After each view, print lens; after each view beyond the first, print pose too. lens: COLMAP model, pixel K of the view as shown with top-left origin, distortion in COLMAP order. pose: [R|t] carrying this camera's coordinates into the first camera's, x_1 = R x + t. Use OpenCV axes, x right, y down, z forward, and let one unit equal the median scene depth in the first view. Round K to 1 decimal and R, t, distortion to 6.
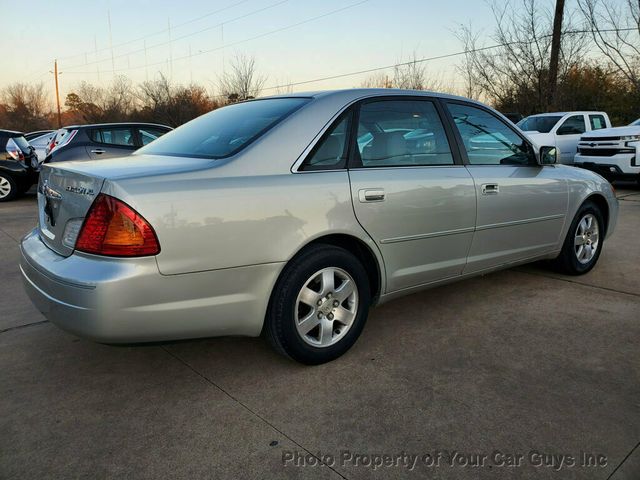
lens RADIAL K [[504.7, 0, 318.6], [0, 504.7, 243.9], [0, 0, 1]] dist [0.006293, 0.012146]
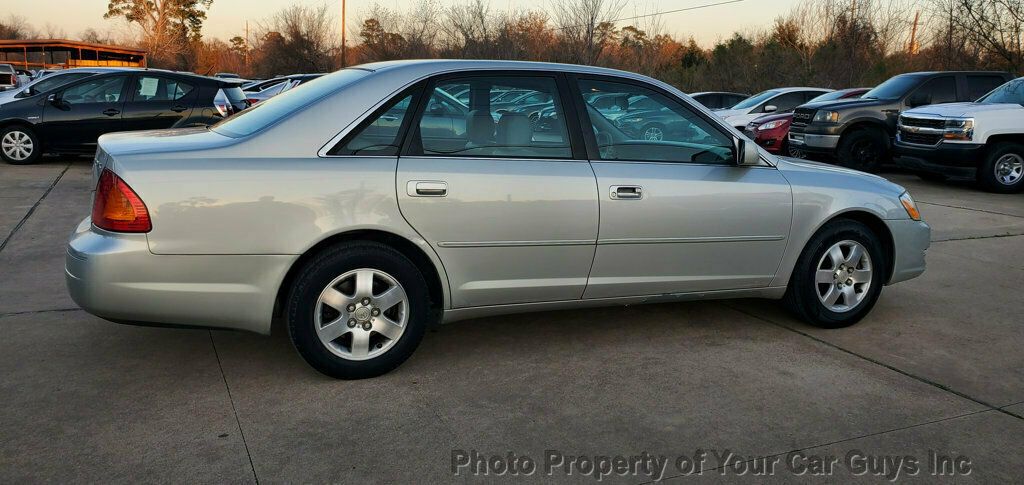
lens RADIAL K [[810.7, 0, 512.1], [0, 810.7, 244.4], [0, 0, 1]] dist [0.017121, -0.003221]
pose [[0.959749, 0.085380, -0.267567, 0.613634], [-0.090560, 0.995866, -0.007055, -0.006981], [0.265858, 0.031002, 0.963513, -0.265041]]
